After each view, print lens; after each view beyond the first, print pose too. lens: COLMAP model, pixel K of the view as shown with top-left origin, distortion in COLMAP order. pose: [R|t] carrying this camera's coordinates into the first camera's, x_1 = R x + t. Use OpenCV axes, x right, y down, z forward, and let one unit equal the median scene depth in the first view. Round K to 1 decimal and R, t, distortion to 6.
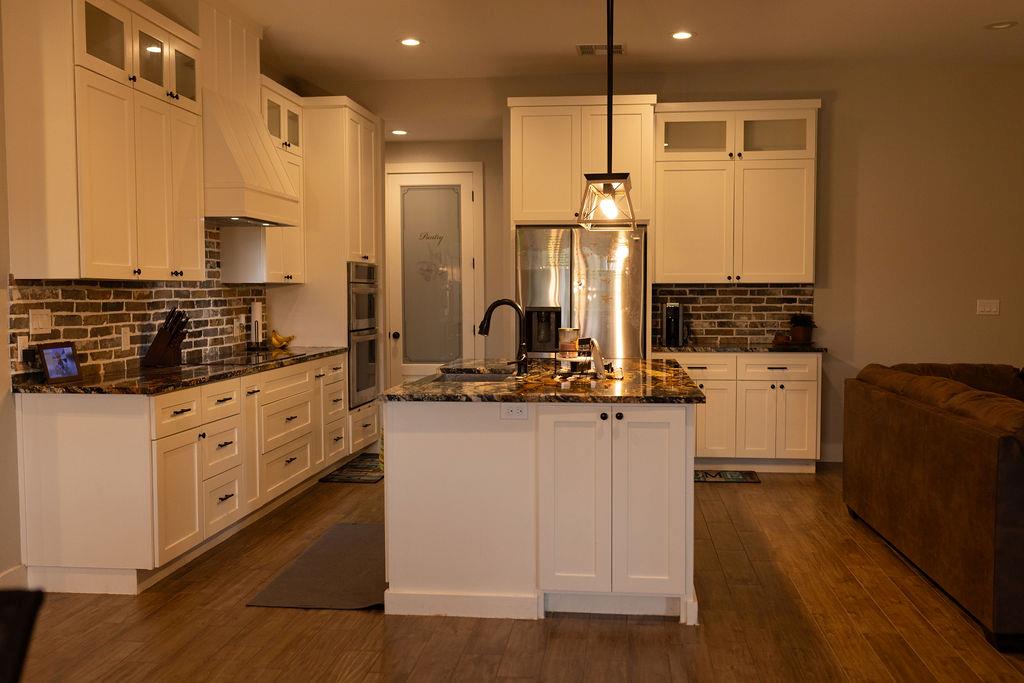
lens RADIAL K [[996.1, 0, 512.0], [0, 996.1, 341.5], [0, 0, 1]] dist [0.002742, -0.001726]
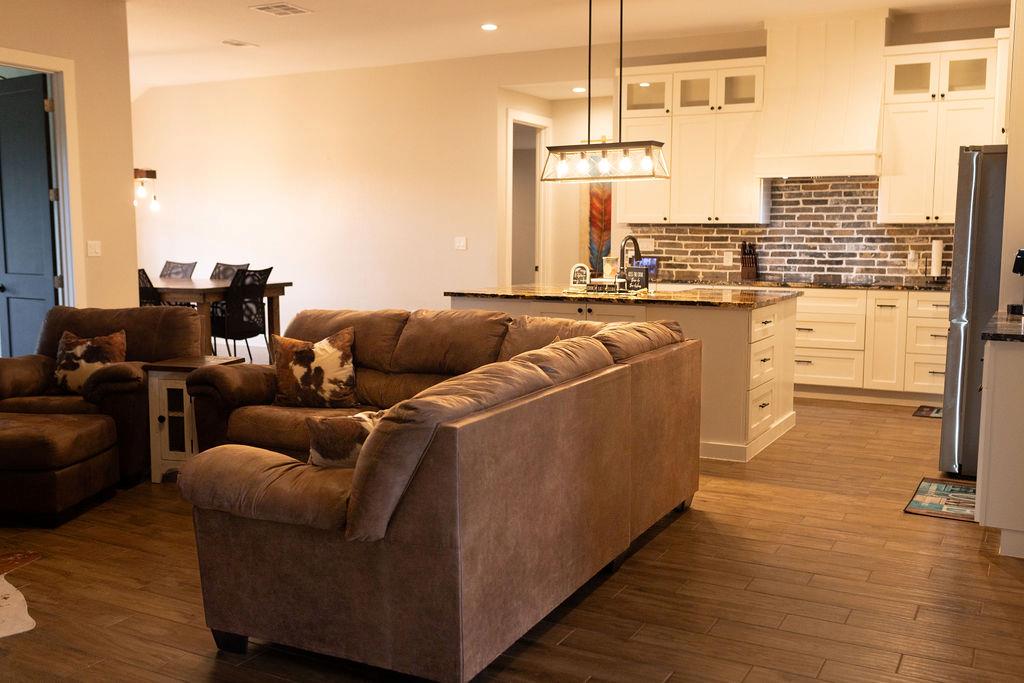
lens RADIAL K [[969.6, 0, 512.0], [0, 969.6, 341.5], [0, 0, 1]] dist [-0.002115, -0.008973]
pose [[-0.382048, 0.105398, -0.918112, 0.988374], [-0.050150, 0.989647, 0.134479, -0.052140], [0.922781, 0.097421, -0.372807, 1.026871]]
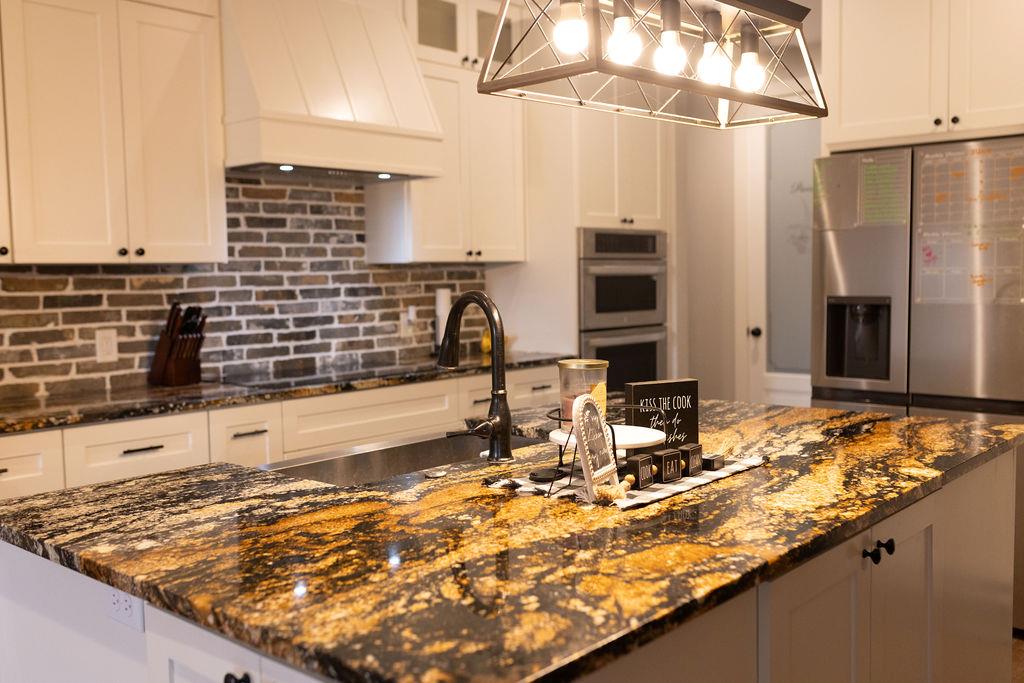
lens RADIAL K [[969.6, 0, 512.0], [0, 969.6, 341.5], [0, 0, 1]] dist [-0.002115, -0.008973]
pose [[0.812798, 0.028949, -0.581826, 0.200207], [-0.014398, 0.999458, 0.029614, -0.024439], [0.582368, -0.015692, 0.812774, 0.486190]]
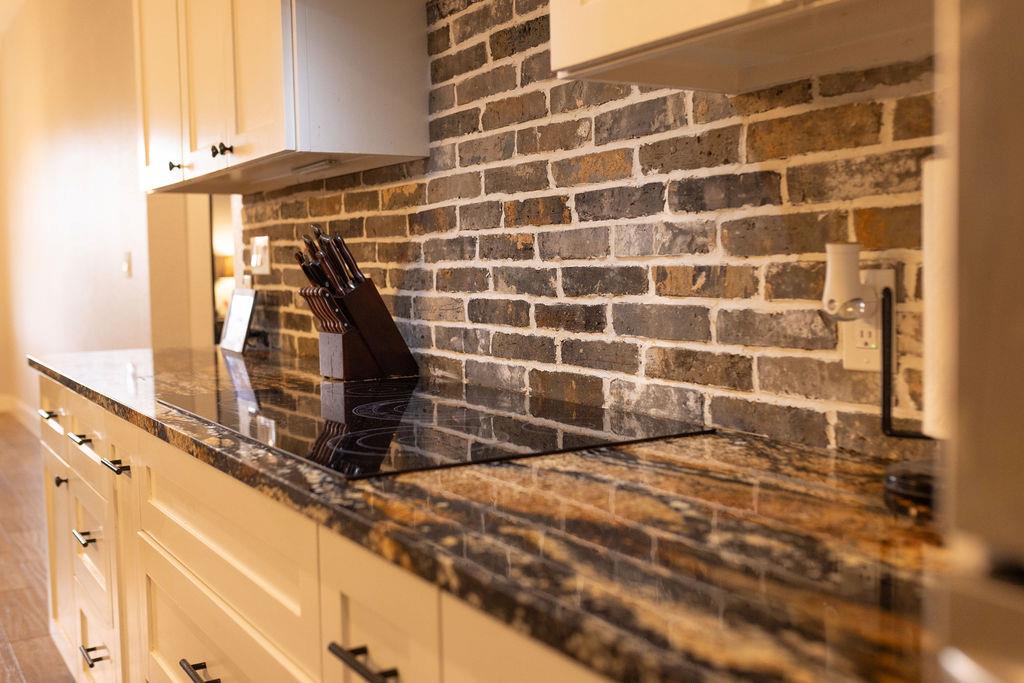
lens RADIAL K [[1065.5, 0, 512.0], [0, 1065.5, 341.5], [0, 0, 1]] dist [-0.003341, -0.003421]
pose [[-0.787816, 0.062523, -0.612729, -0.114728], [-0.011036, 0.993242, 0.115540, -0.032230], [0.615812, 0.097786, -0.781801, 1.139567]]
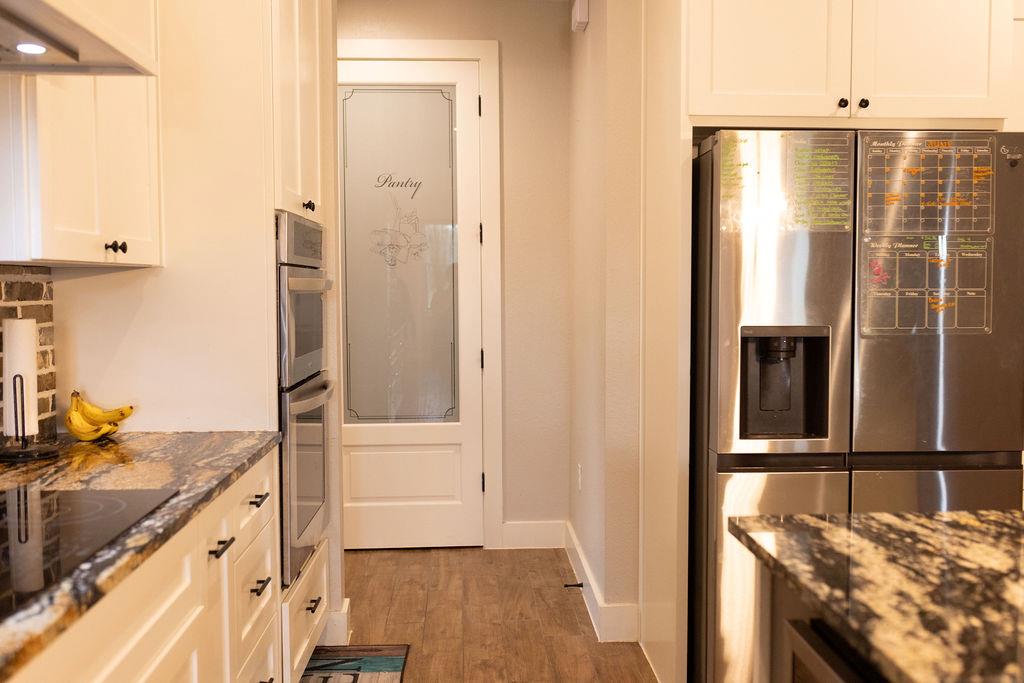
lens RADIAL K [[996.1, 0, 512.0], [0, 996.1, 341.5], [0, 0, 1]] dist [0.002742, -0.001726]
pose [[0.987060, -0.008781, 0.160111, -0.150468], [0.007729, 0.999944, 0.007192, -0.034363], [-0.160165, -0.005861, 0.987073, 0.662721]]
